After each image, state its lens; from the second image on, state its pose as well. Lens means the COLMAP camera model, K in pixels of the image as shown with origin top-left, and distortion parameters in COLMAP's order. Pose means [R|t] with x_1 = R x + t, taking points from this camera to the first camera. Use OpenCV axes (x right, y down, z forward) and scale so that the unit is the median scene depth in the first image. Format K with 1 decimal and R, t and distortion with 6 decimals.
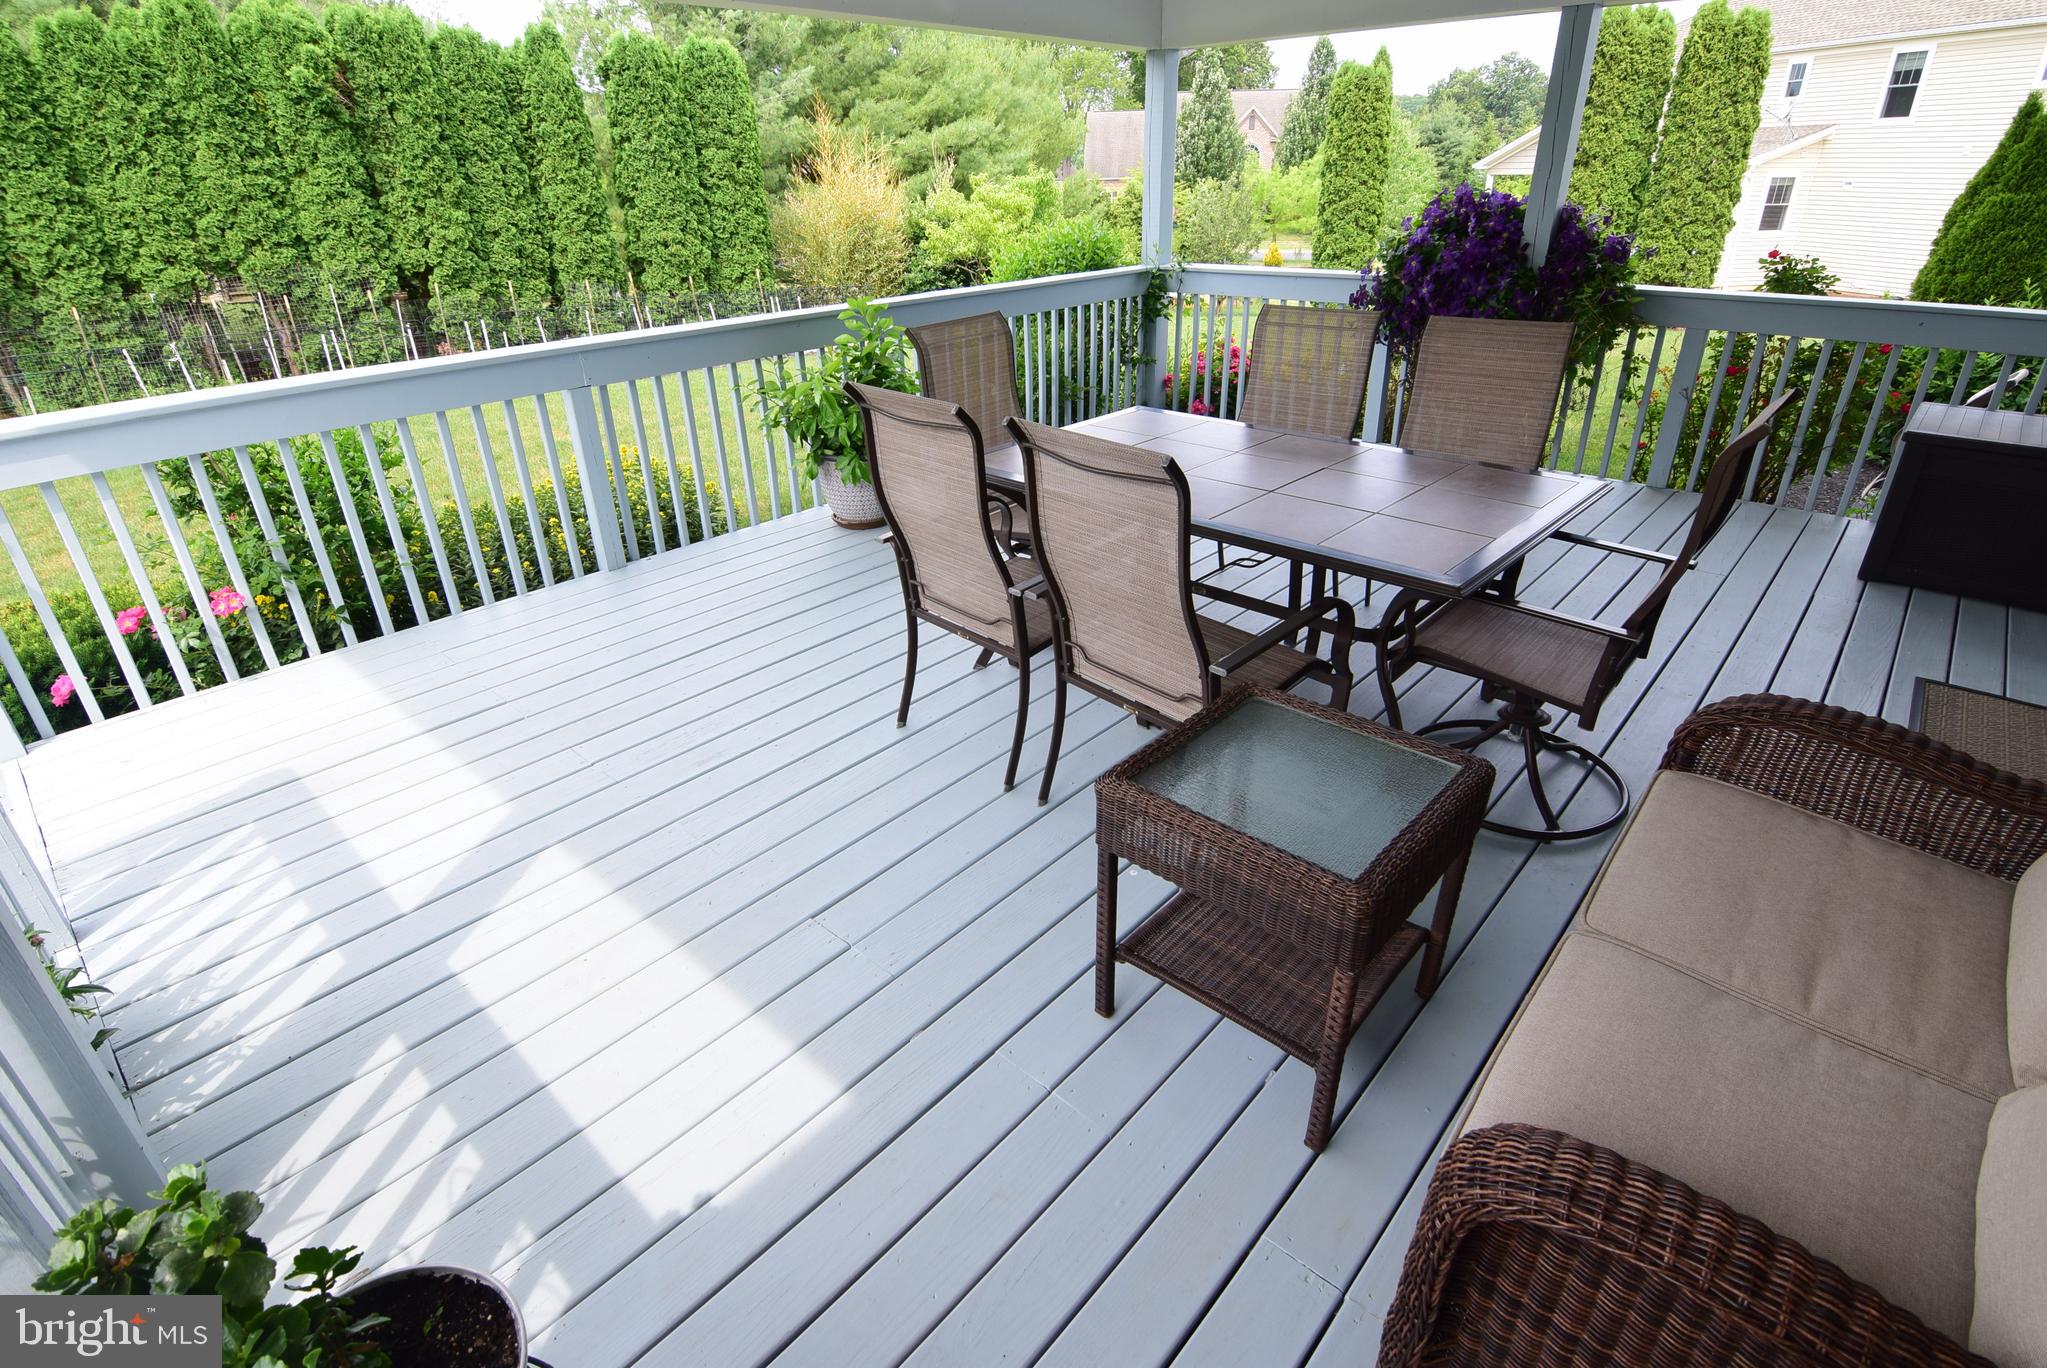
lens RADIAL K [[998.1, 0, 1020.0], [0, 998.1, 682.3], [0, 0, 1]] dist [-0.010759, -0.008697]
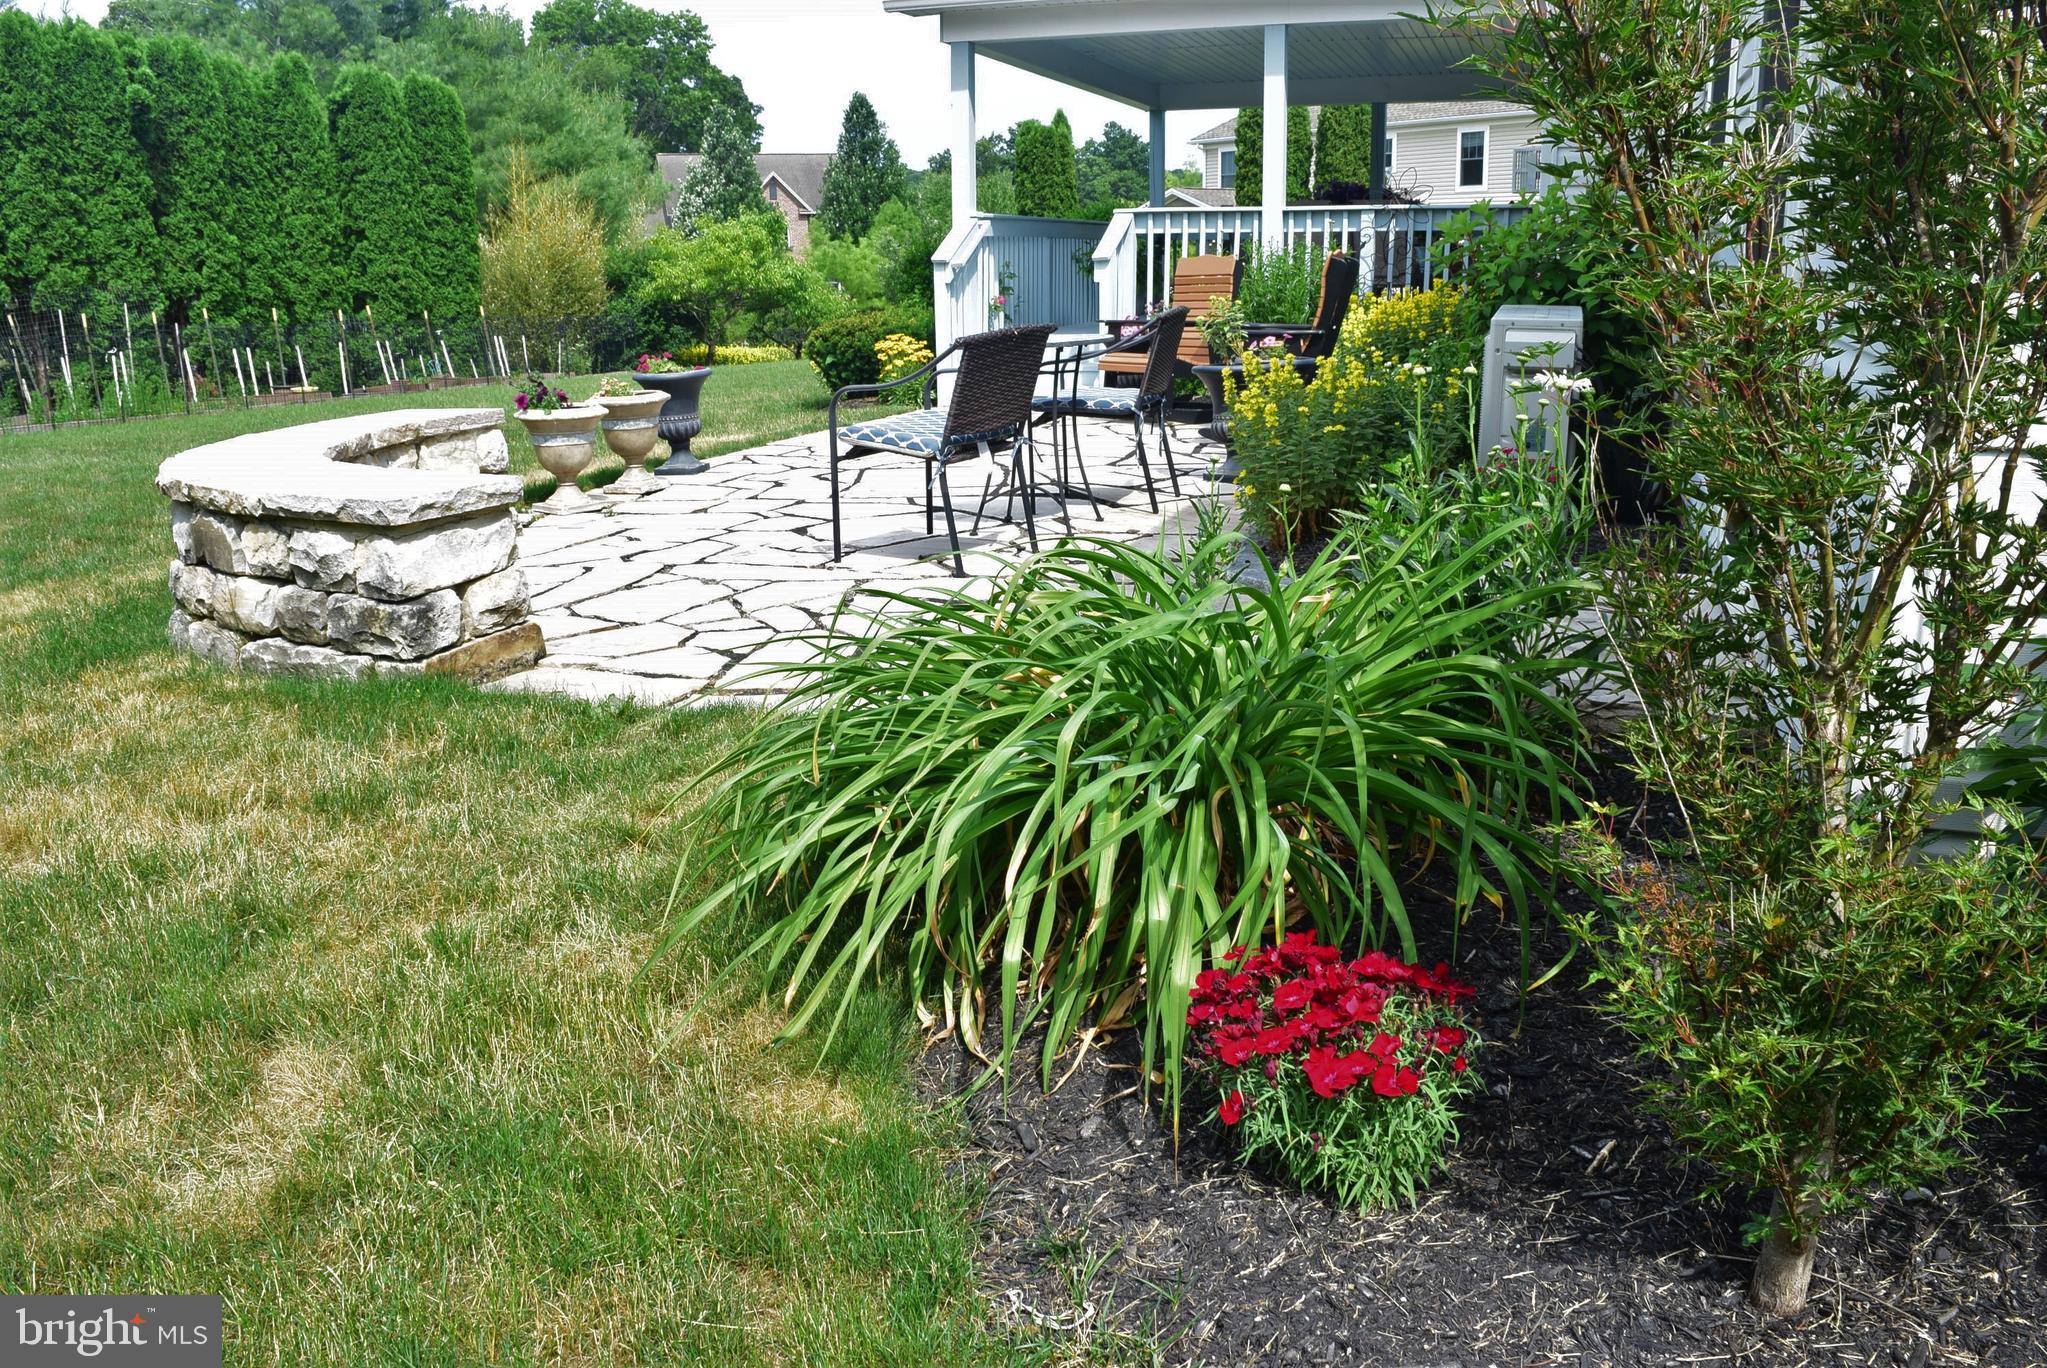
lens RADIAL K [[1674.3, 0, 1023.1], [0, 1674.3, 676.4], [0, 0, 1]] dist [-0.095092, 0.021565]
pose [[0.913079, -0.089448, 0.397852, -0.521489], [0.179751, 0.964031, -0.195791, 0.337611], [-0.366028, 0.250286, 0.896315, -0.507576]]
